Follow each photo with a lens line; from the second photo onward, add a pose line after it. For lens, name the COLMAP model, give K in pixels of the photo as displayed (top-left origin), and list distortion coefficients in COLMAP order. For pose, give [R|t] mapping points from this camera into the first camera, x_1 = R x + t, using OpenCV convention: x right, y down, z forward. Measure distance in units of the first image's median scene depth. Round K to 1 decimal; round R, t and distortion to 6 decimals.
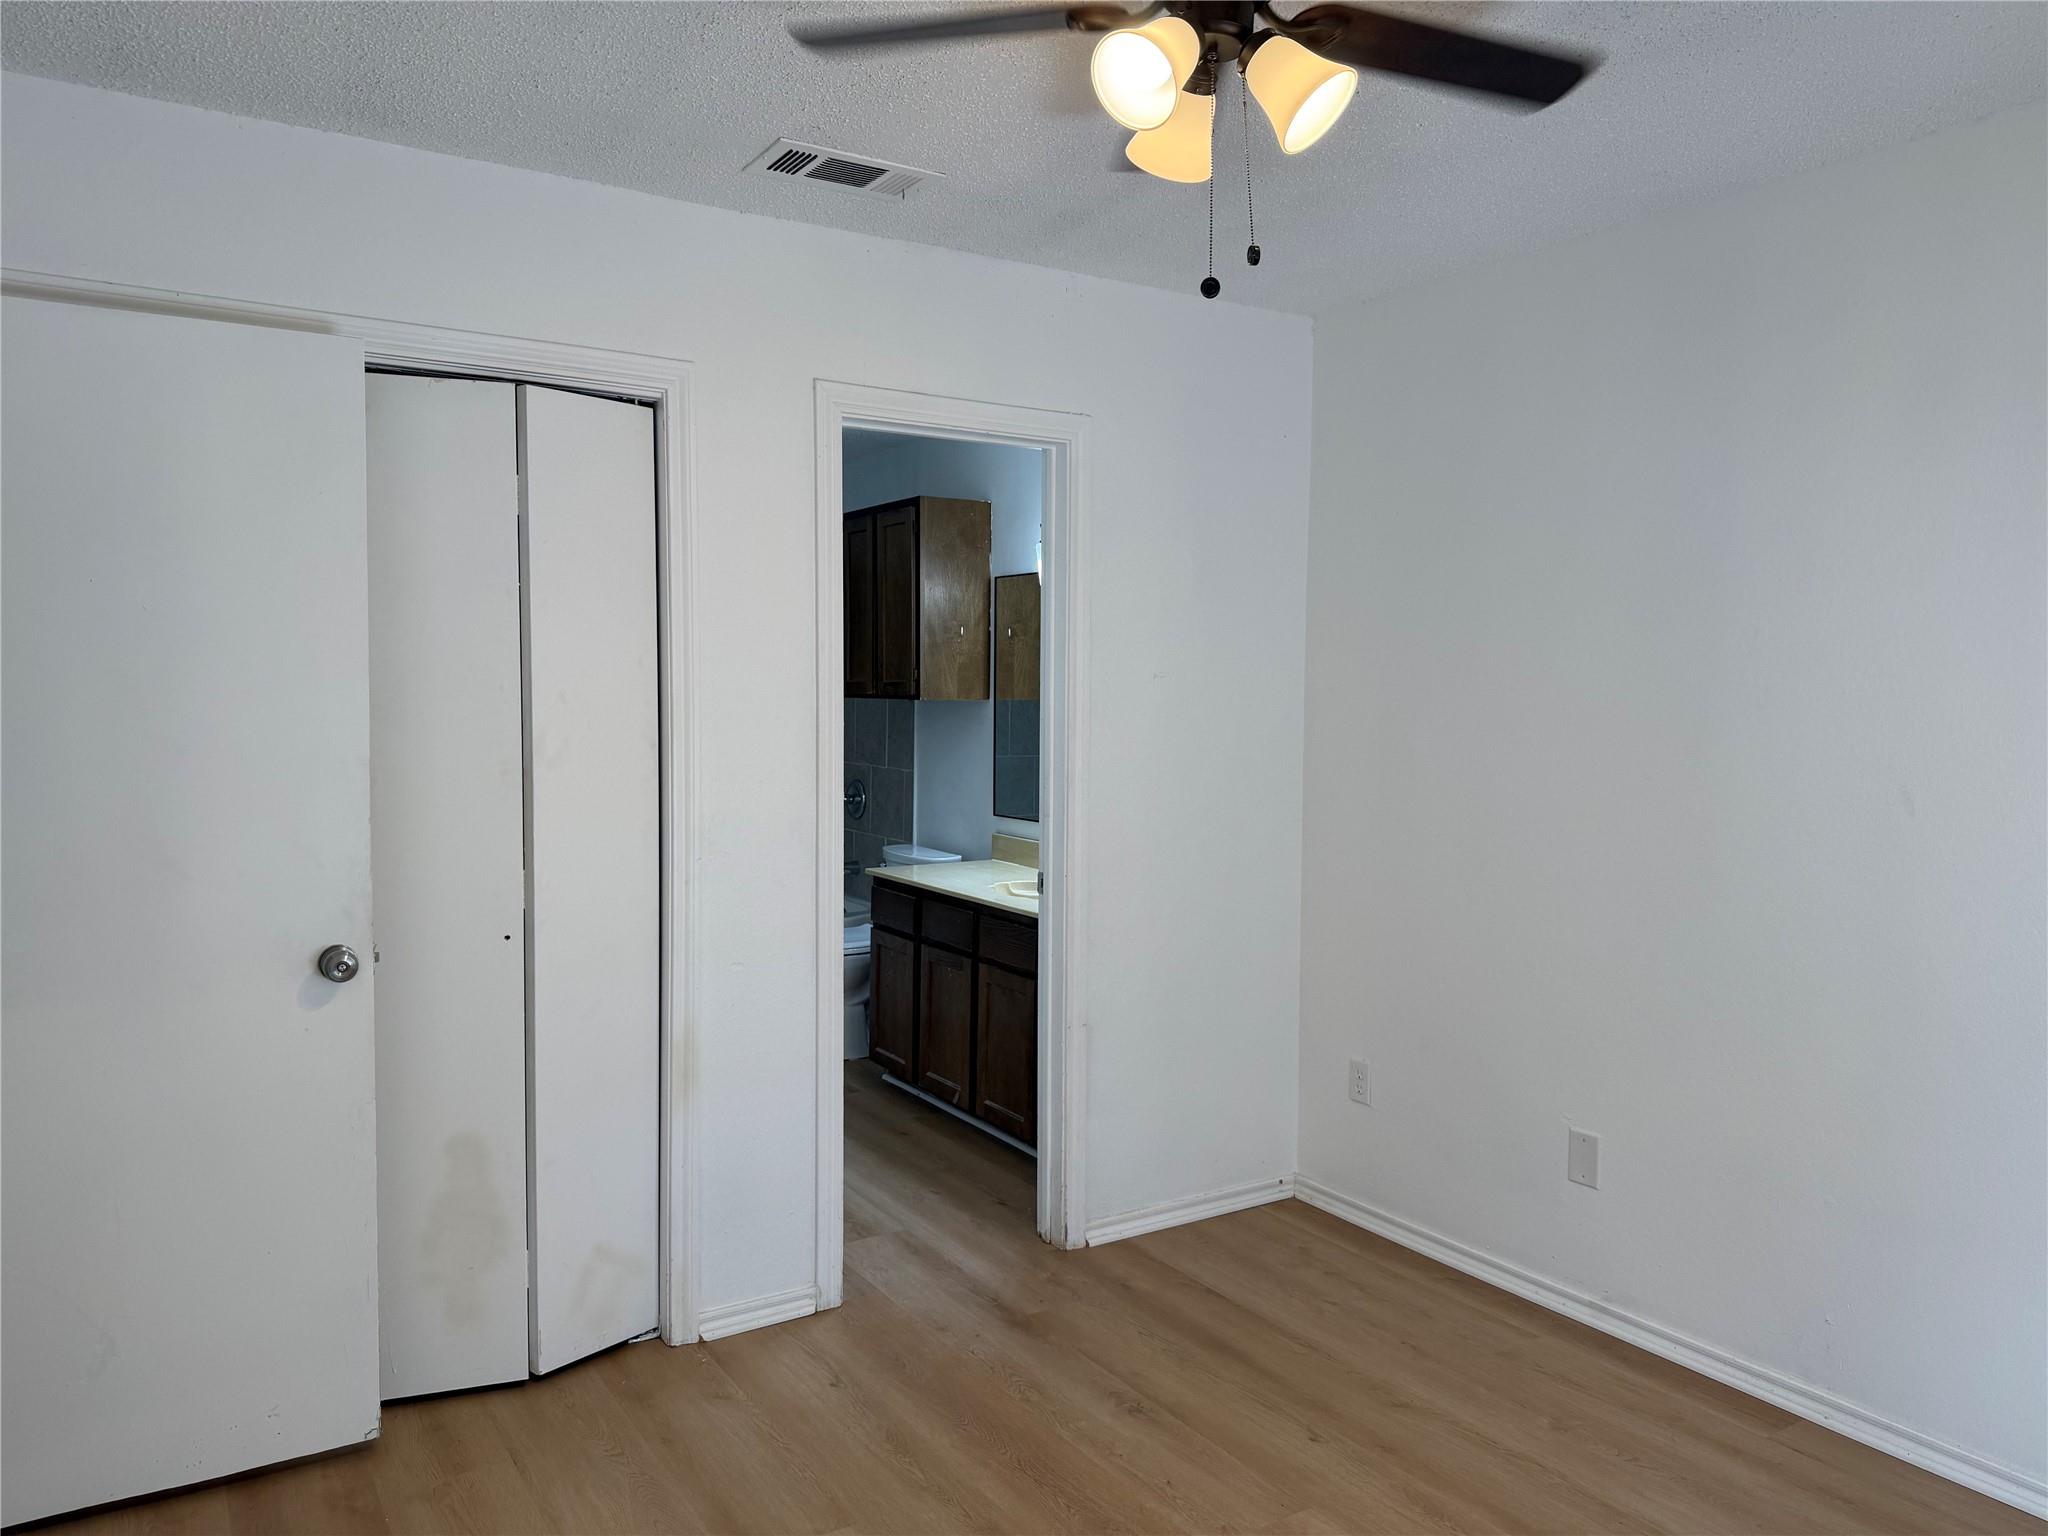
lens RADIAL K [[1469.0, 0, 1026.8], [0, 1469.0, 770.8], [0, 0, 1]] dist [0.084285, -0.065744]
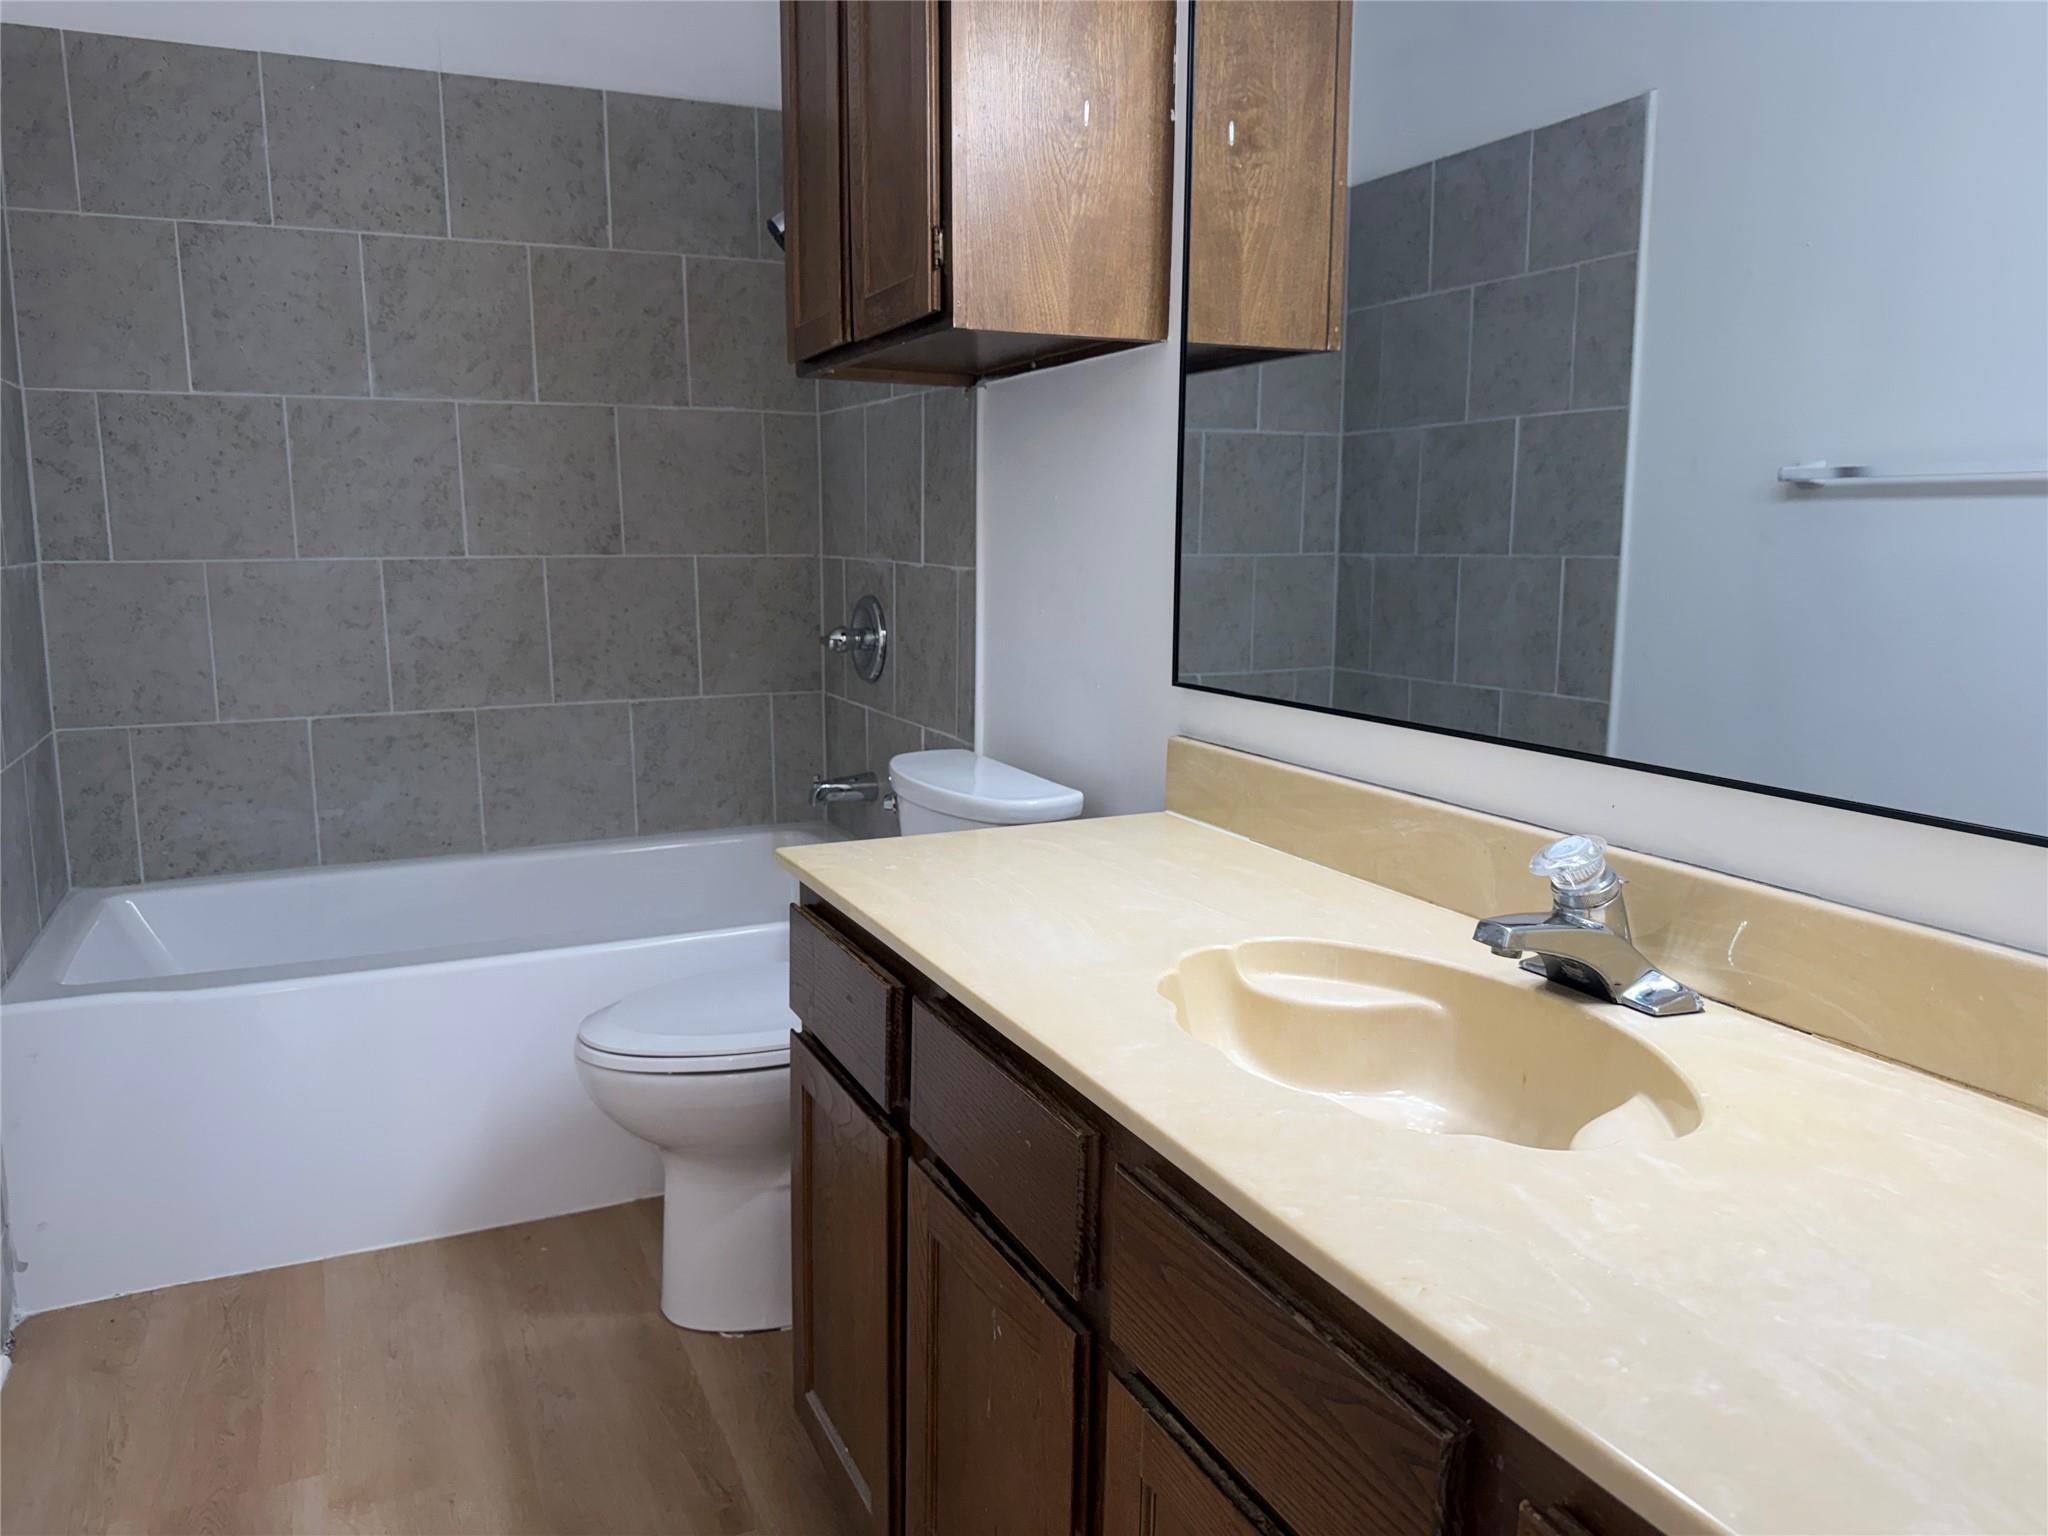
lens RADIAL K [[1469.0, 0, 1006.3], [0, 1469.0, 766.6], [0, 0, 1]] dist [0.084285, -0.065744]
pose [[0.991690, 0.015742, -0.127680, -0.017000], [-0.002797, 0.994888, 0.100943, 0.014954], [0.128617, -0.099747, 0.986665, 0.652658]]
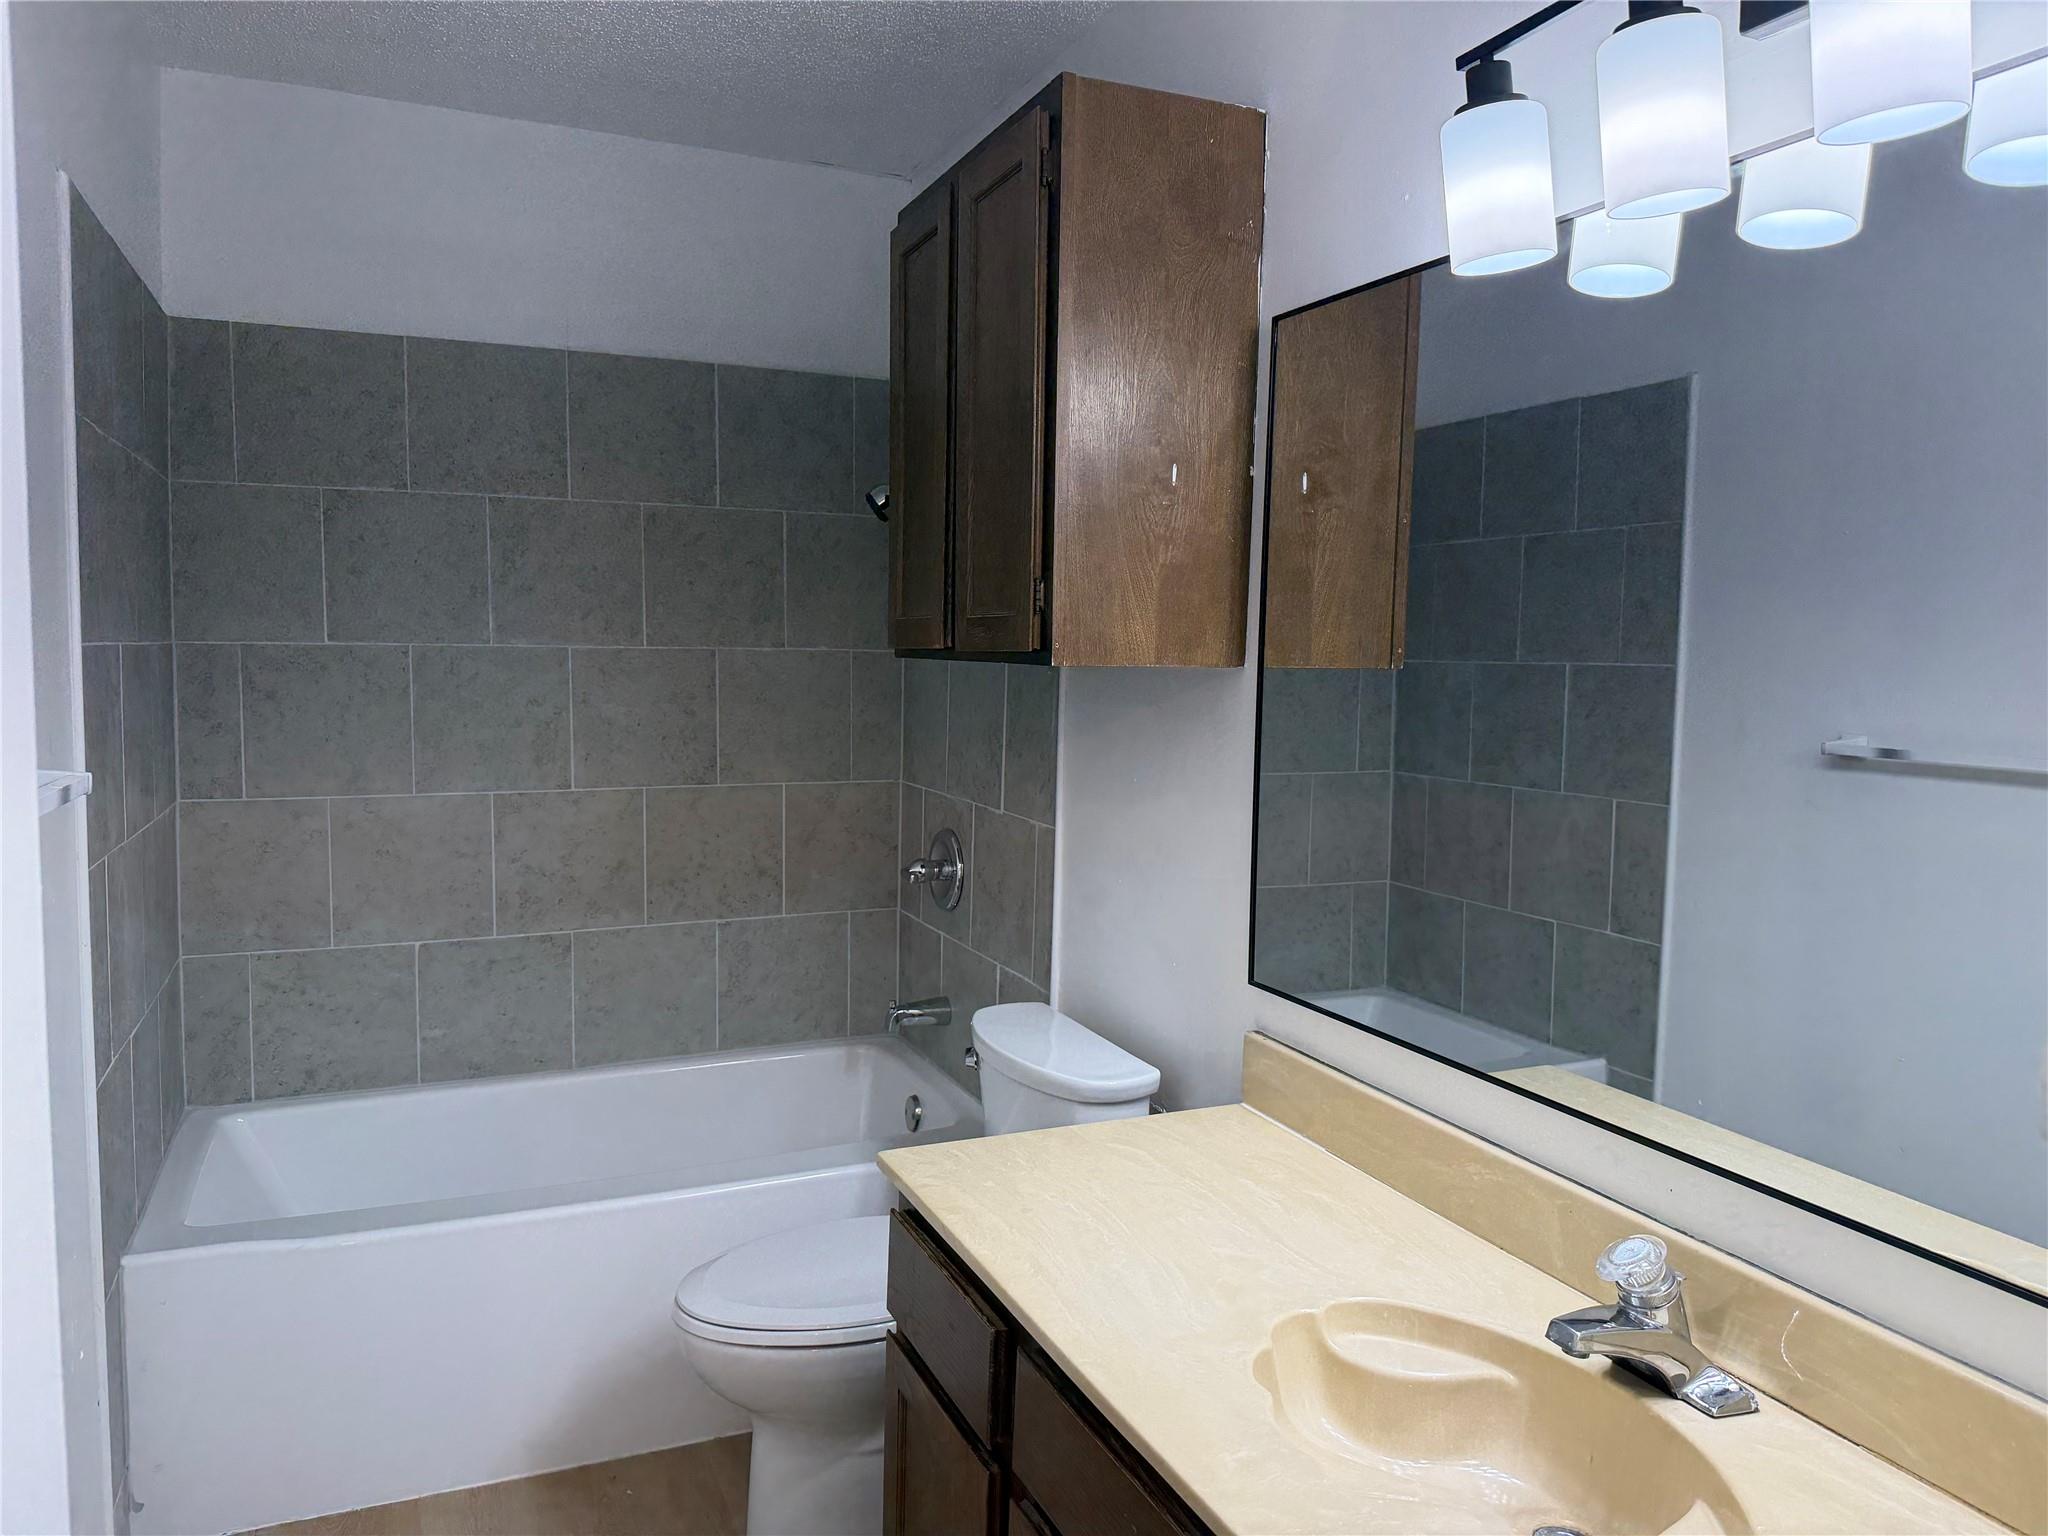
lens RADIAL K [[1469.0, 0, 1023.0], [0, 1469.0, 785.9], [0, 0, 1]] dist [0.084285, -0.065744]
pose [[0.988827, 0.025047, -0.146951, -0.025458], [-0.019676, 0.999088, 0.037893, -0.031770], [0.147767, -0.034578, 0.988418, 0.630087]]
